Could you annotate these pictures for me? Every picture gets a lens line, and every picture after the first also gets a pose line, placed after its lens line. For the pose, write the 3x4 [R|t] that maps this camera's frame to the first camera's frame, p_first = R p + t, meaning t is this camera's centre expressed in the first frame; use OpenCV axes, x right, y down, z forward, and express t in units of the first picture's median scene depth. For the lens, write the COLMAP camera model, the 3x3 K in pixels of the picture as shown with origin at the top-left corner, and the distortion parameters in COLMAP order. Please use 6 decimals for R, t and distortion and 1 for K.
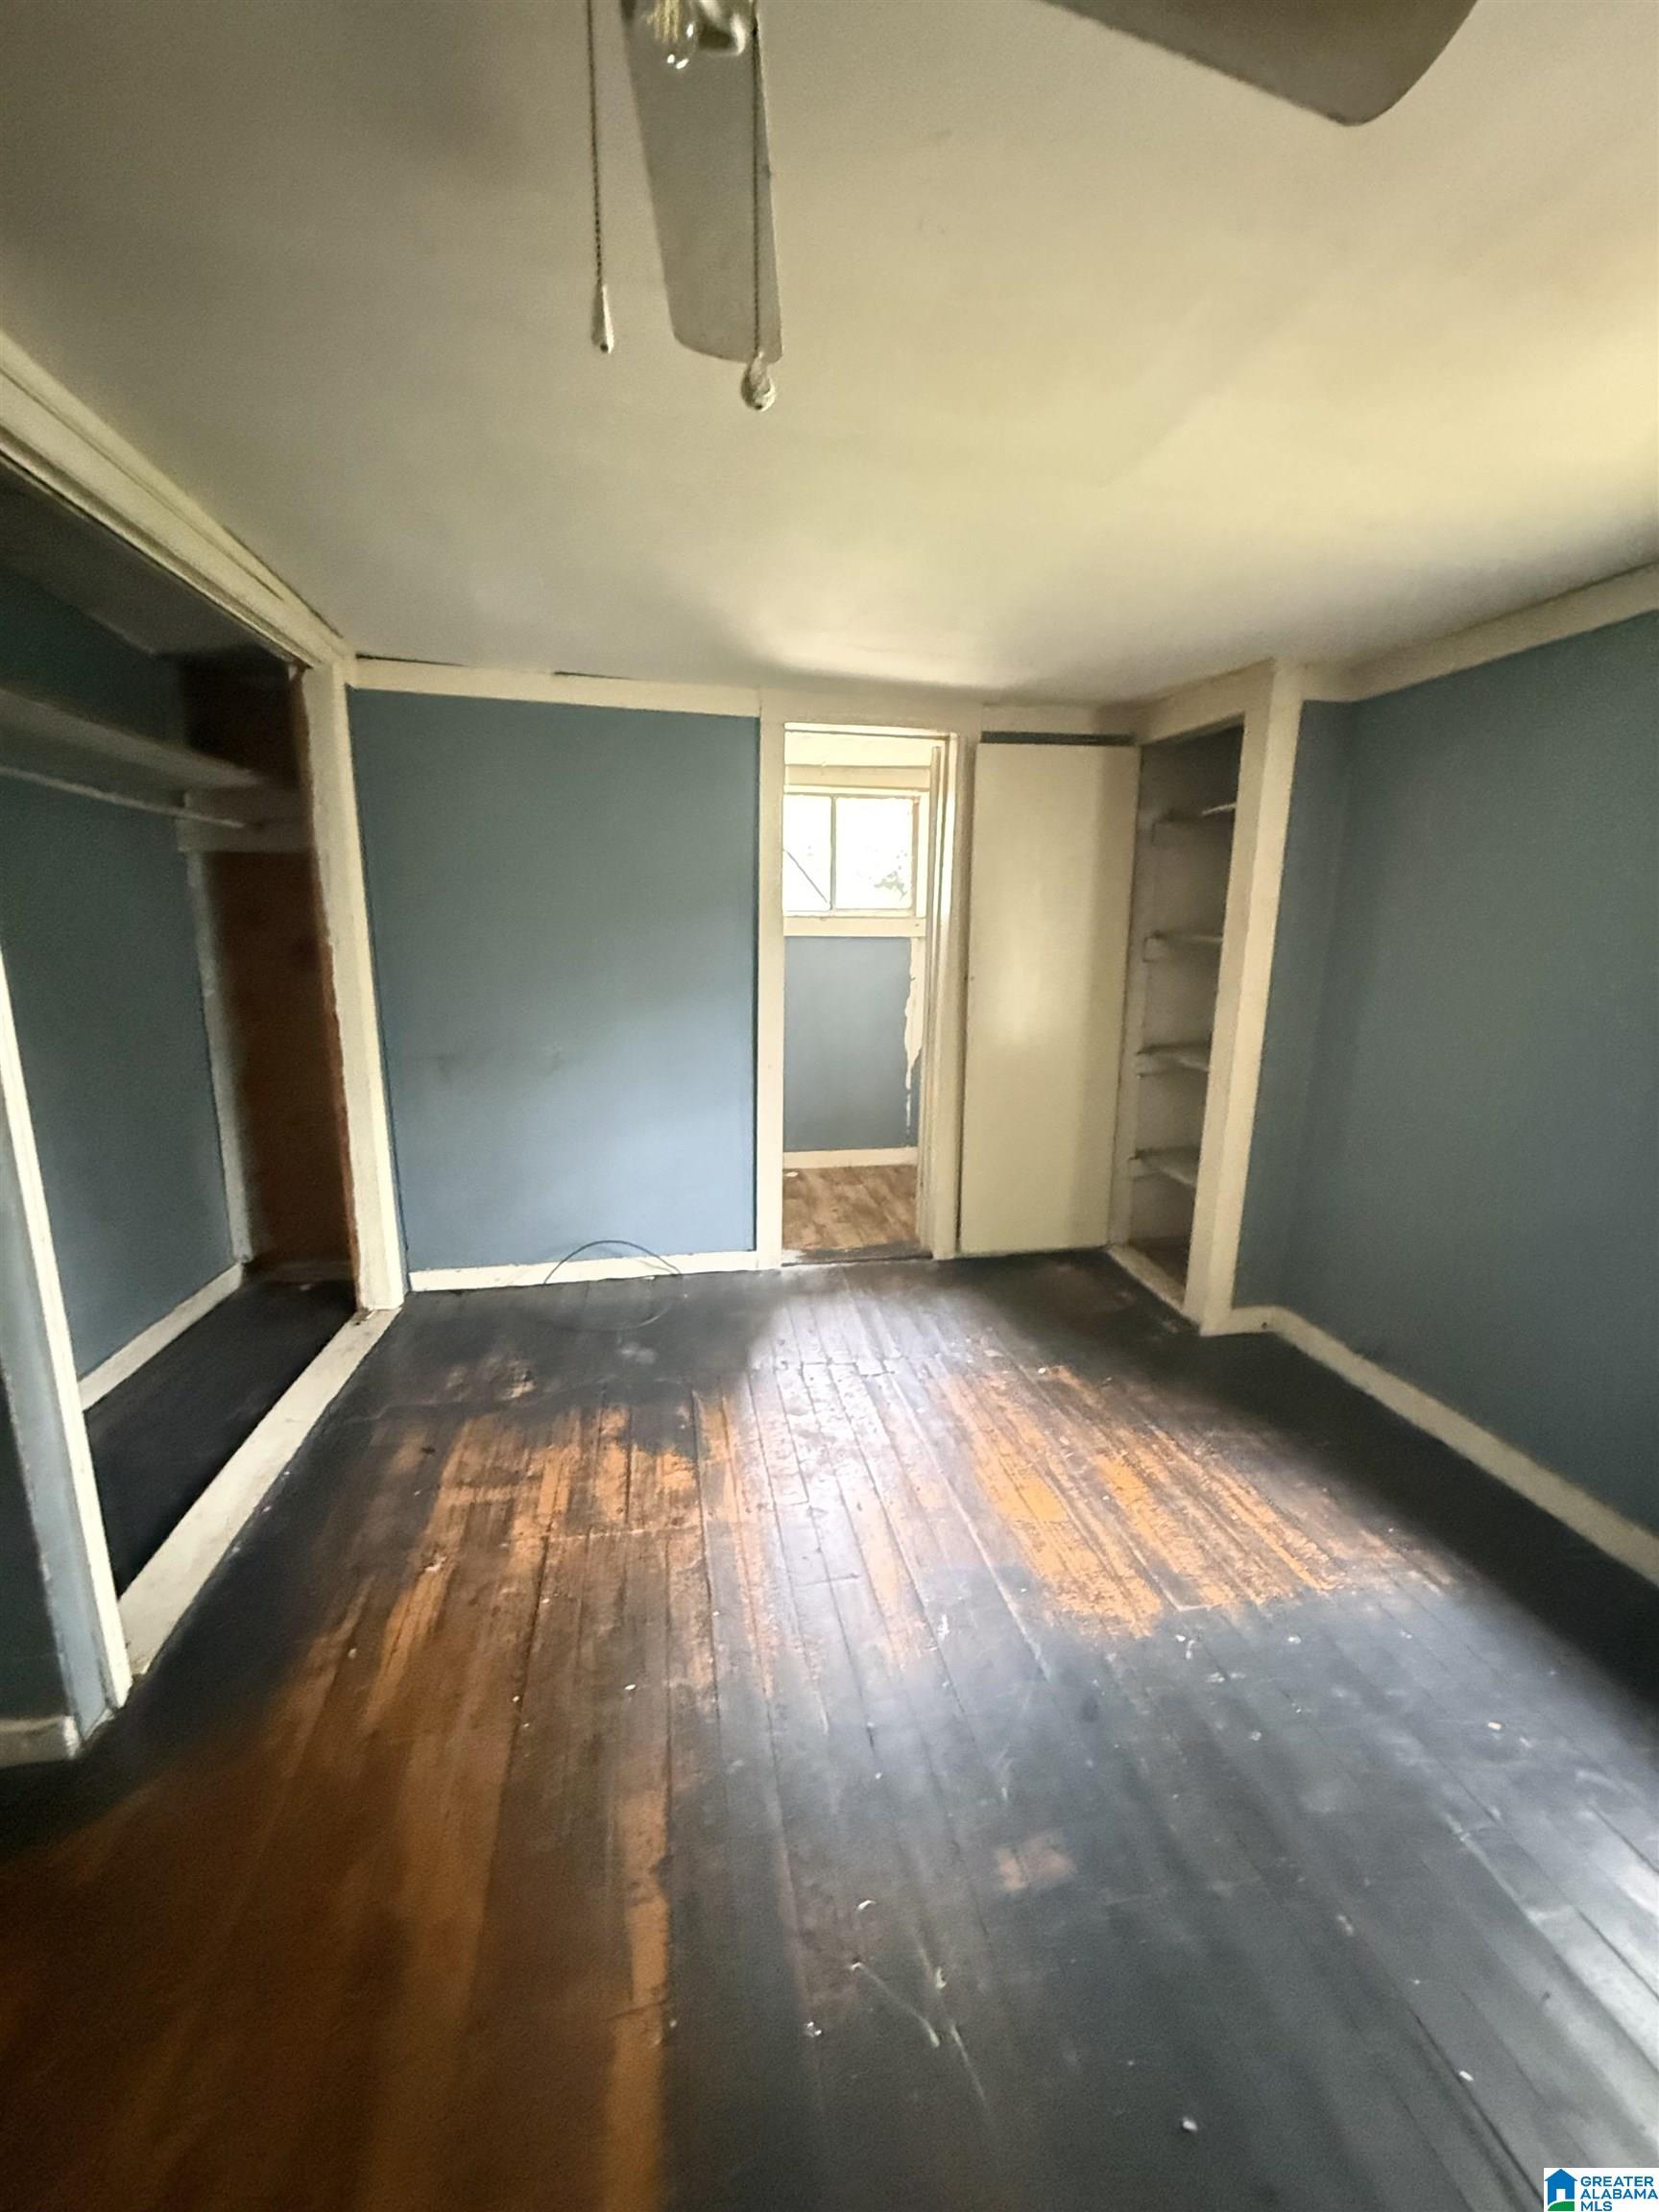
lens RADIAL K [[885.3, 0, 829.5], [0, 885.3, 1106.0], [0, 0, 1]] dist [-0.000740, -0.000274]
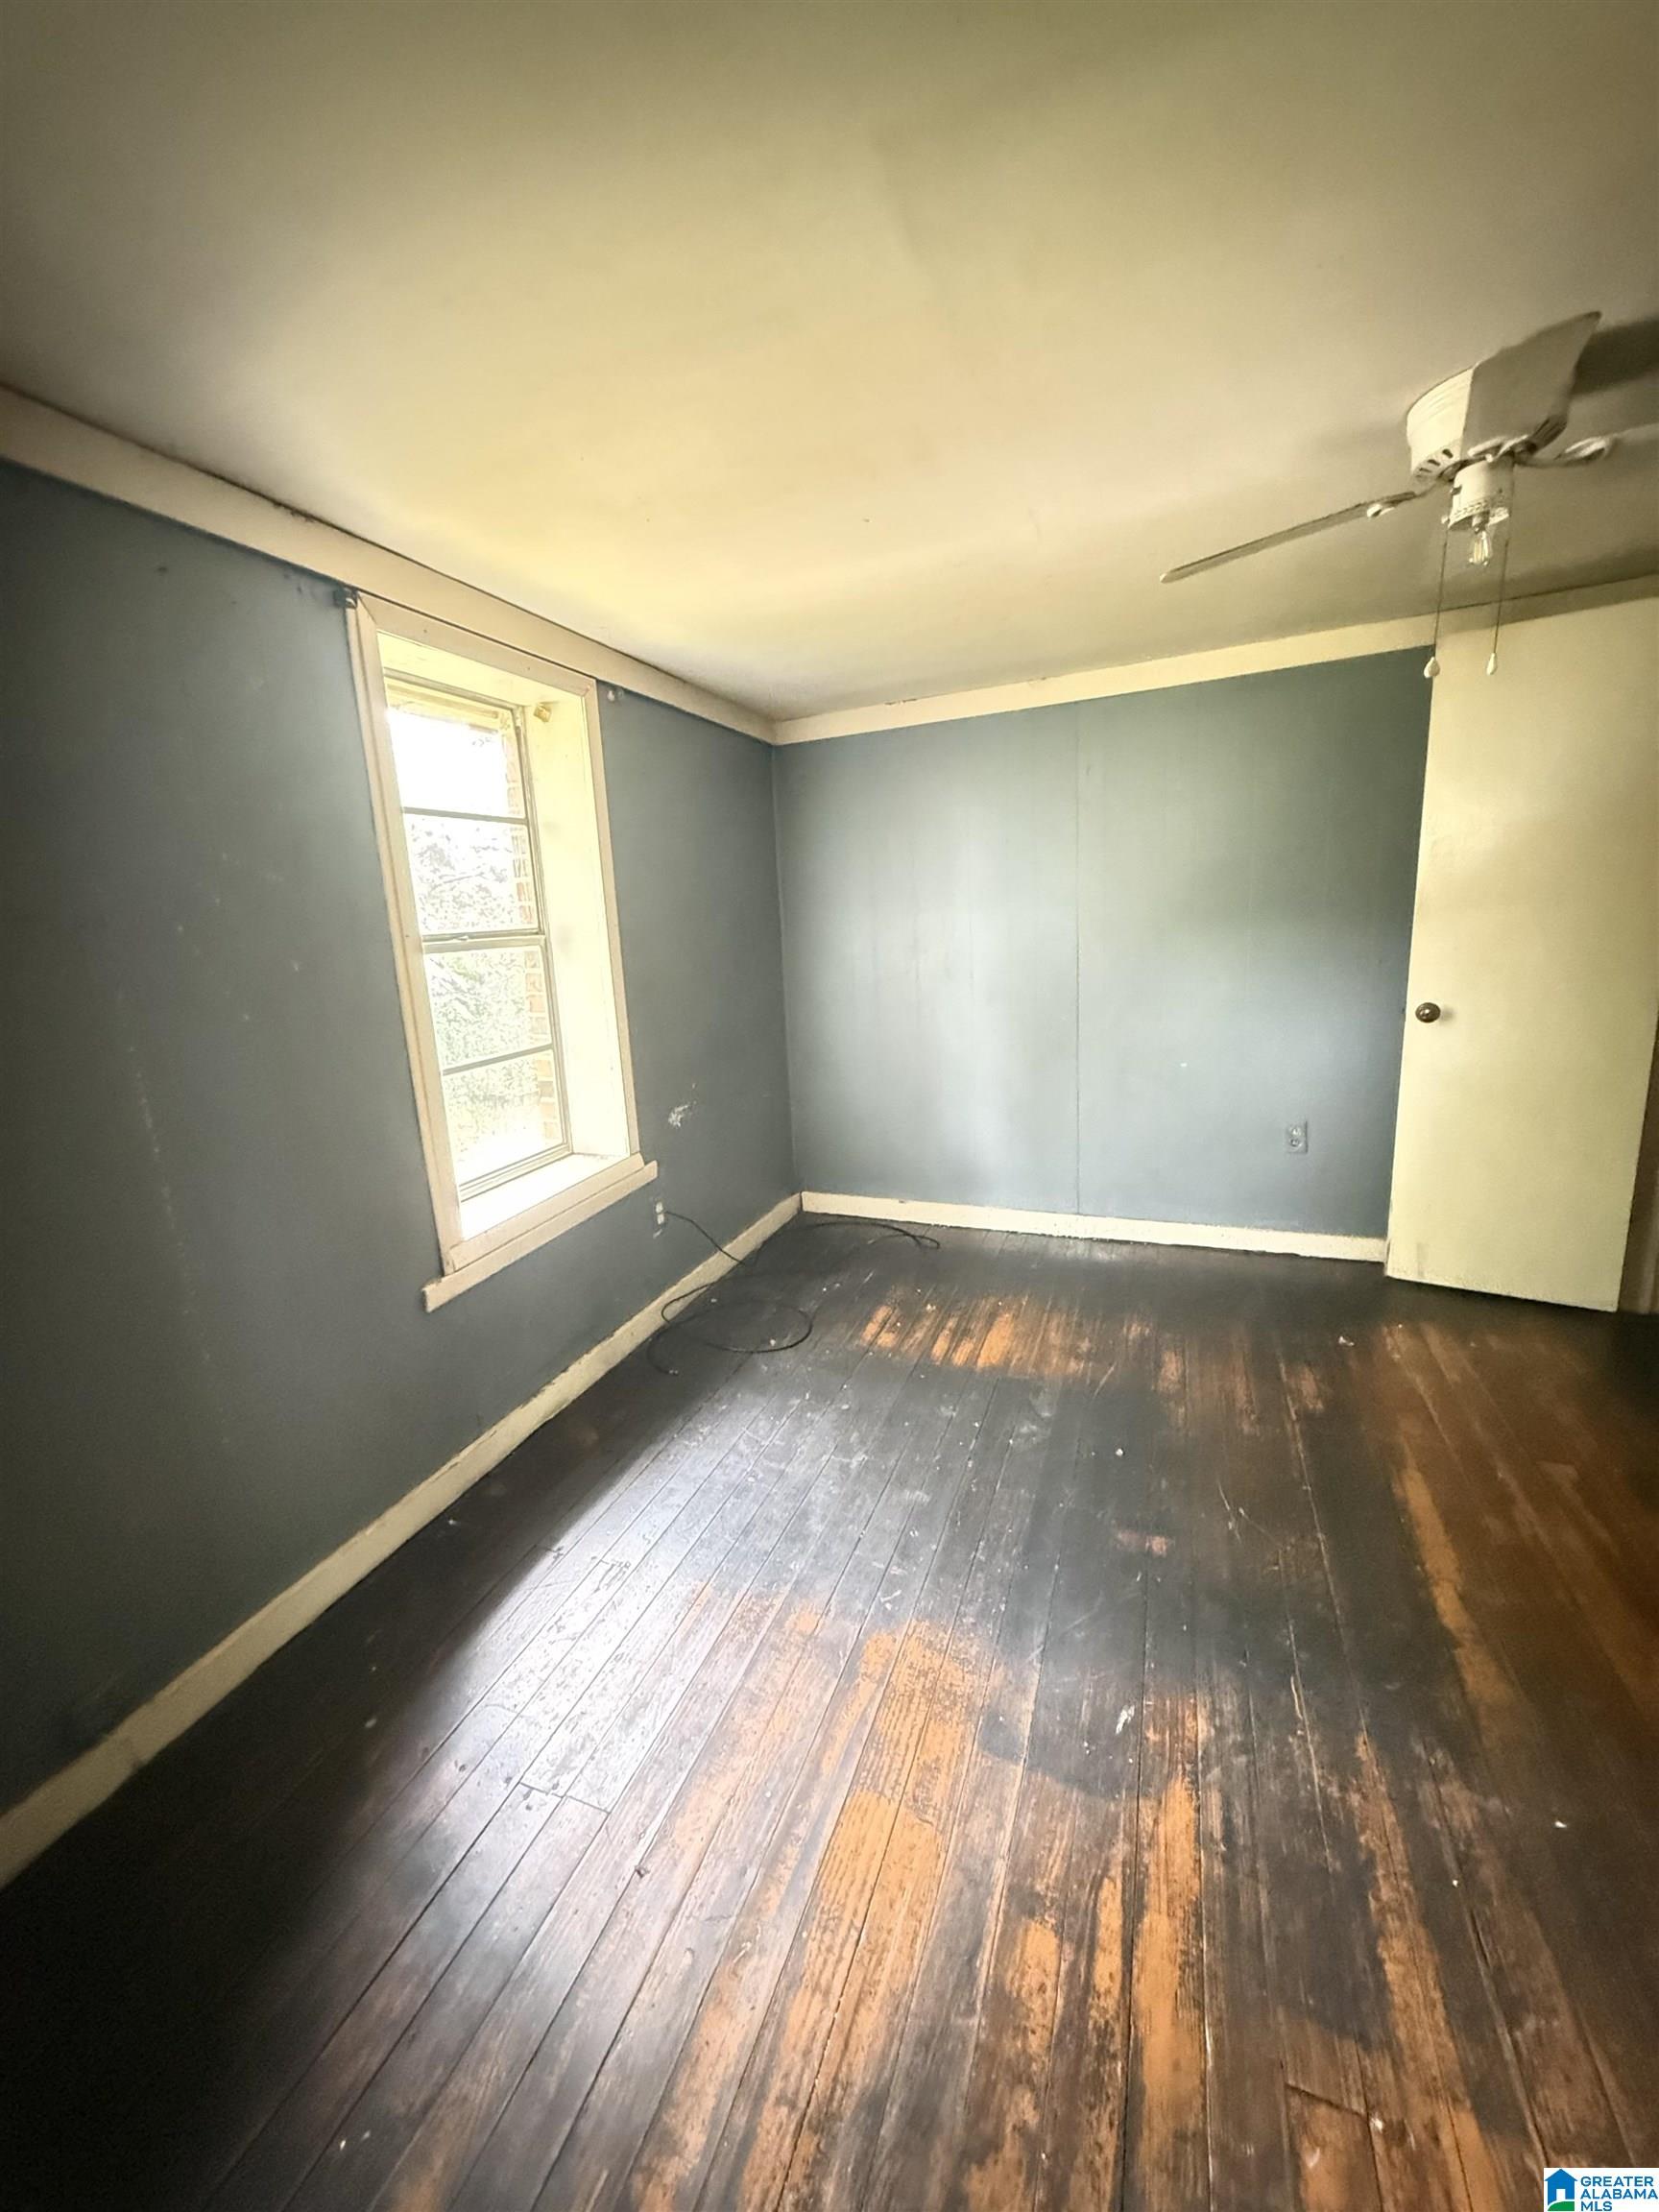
lens RADIAL K [[885.3, 0, 829.5], [0, 885.3, 1106.0], [0, 0, 1]] dist [-0.000740, -0.000274]
pose [[-0.850328, -0.082326, 0.519773, -0.023573], [0.147598, 0.910736, 0.385714, -0.319227], [-0.505130, 0.404701, -0.762273, 1.578956]]
